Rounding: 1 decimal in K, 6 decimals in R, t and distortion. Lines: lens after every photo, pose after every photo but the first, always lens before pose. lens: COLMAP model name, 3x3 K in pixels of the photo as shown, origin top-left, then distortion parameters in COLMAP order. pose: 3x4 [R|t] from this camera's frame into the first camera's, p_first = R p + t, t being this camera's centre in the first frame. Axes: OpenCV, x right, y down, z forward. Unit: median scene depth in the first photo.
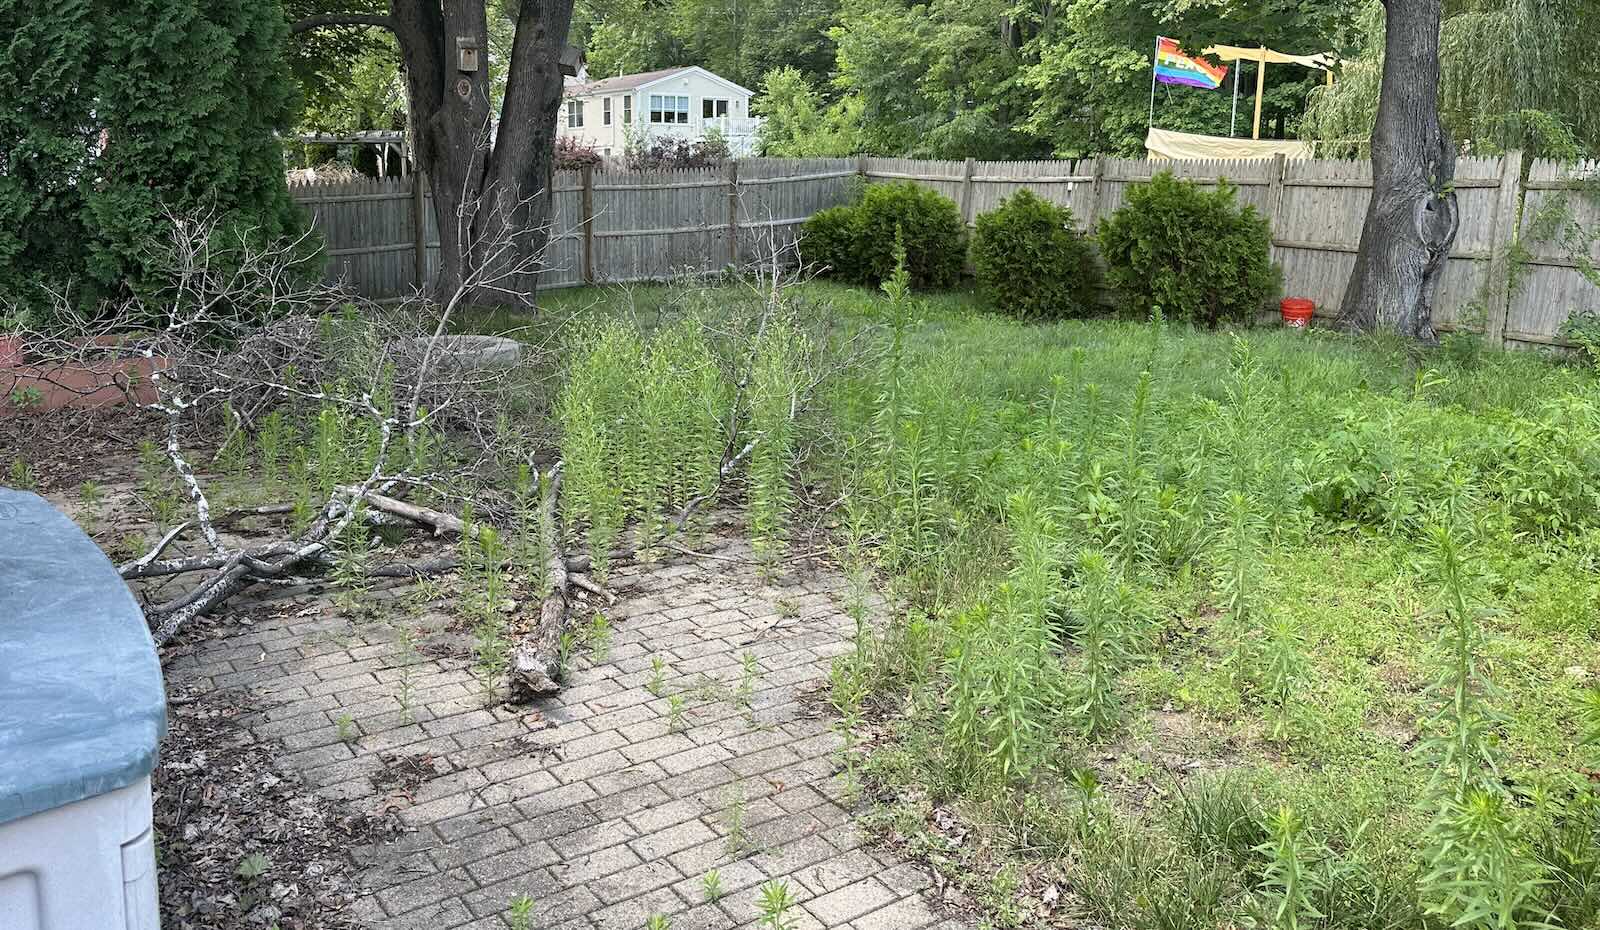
lens RADIAL K [[1267.9, 0, 800.0], [0, 1267.9, 465.0], [0, 0, 1]] dist [0.085121, -0.010973]
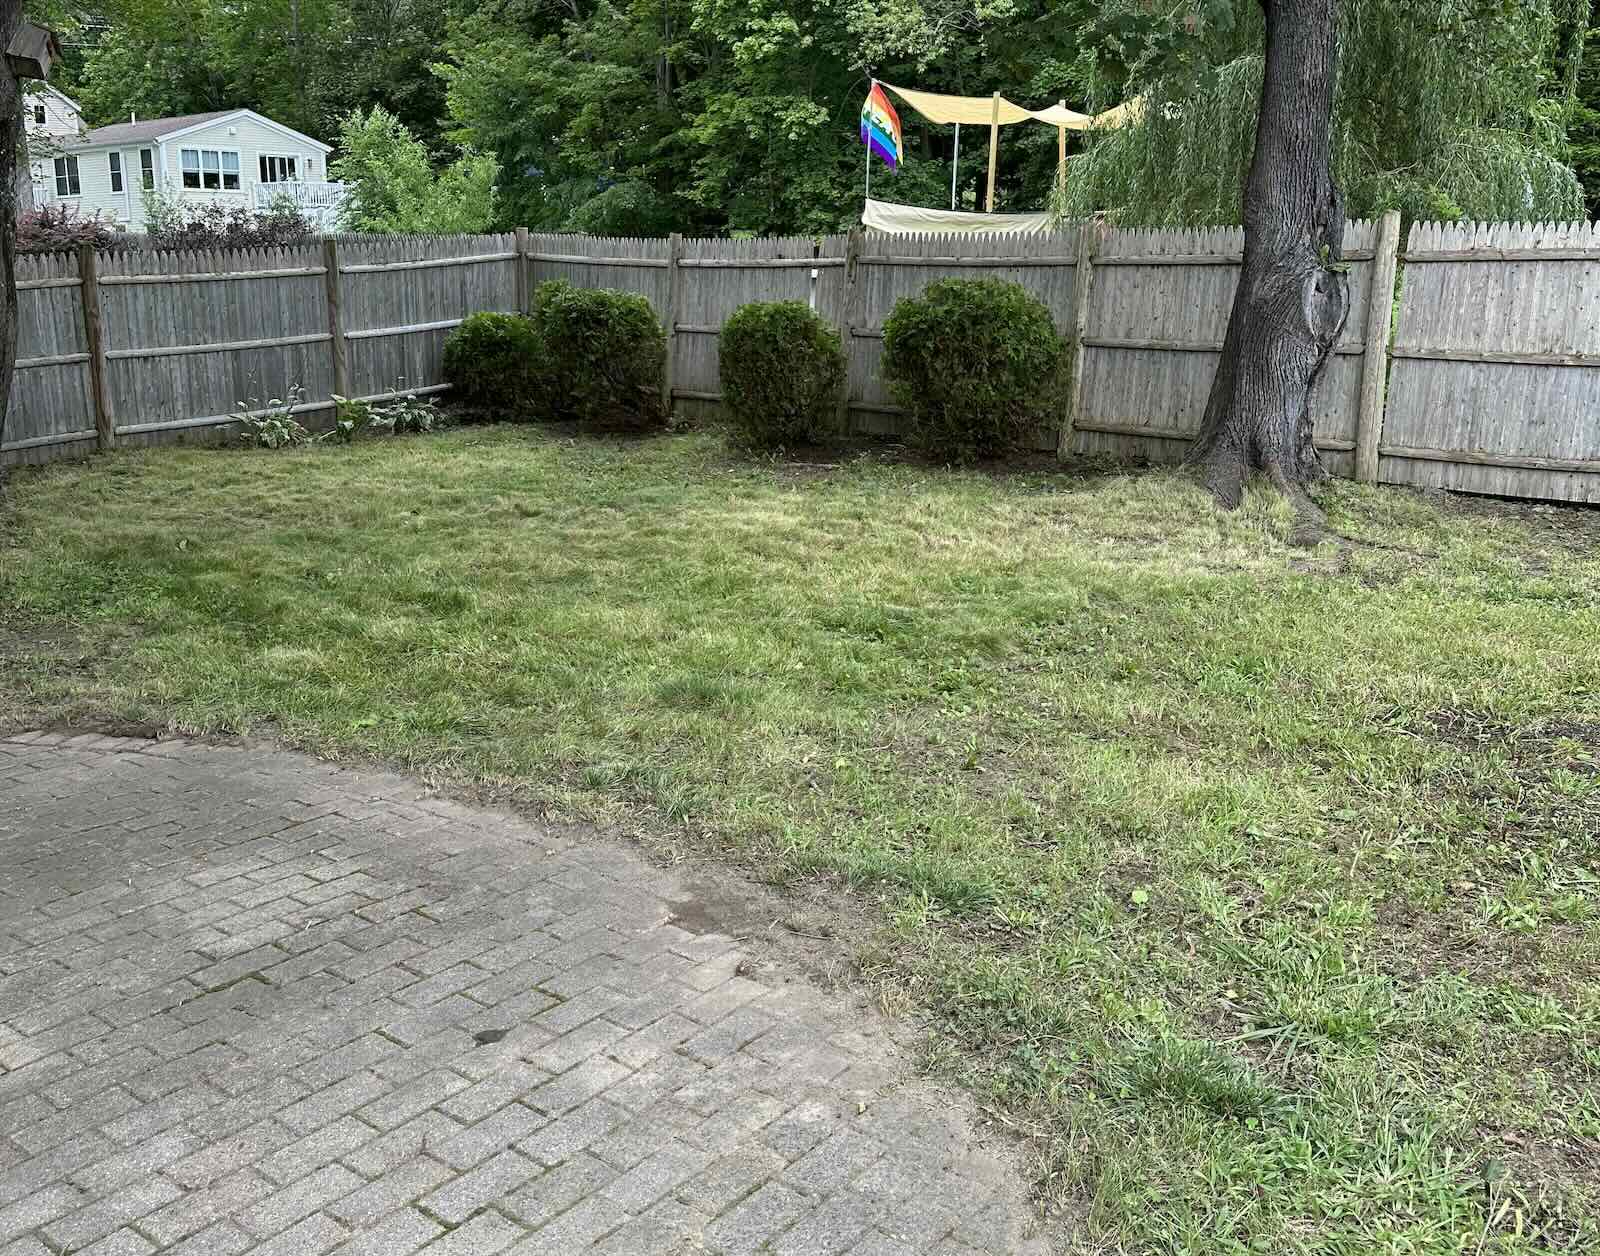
lens RADIAL K [[1477.2, 0, 800.0], [0, 1477.2, 628.0], [0, 0, 1]] dist [0.242023, -0.412382]
pose [[0.966553, -0.079139, 0.243952, -0.020103], [0.075562, 0.996852, 0.023999, -0.031412], [-0.245083, -0.004763, 0.969490, 0.148596]]
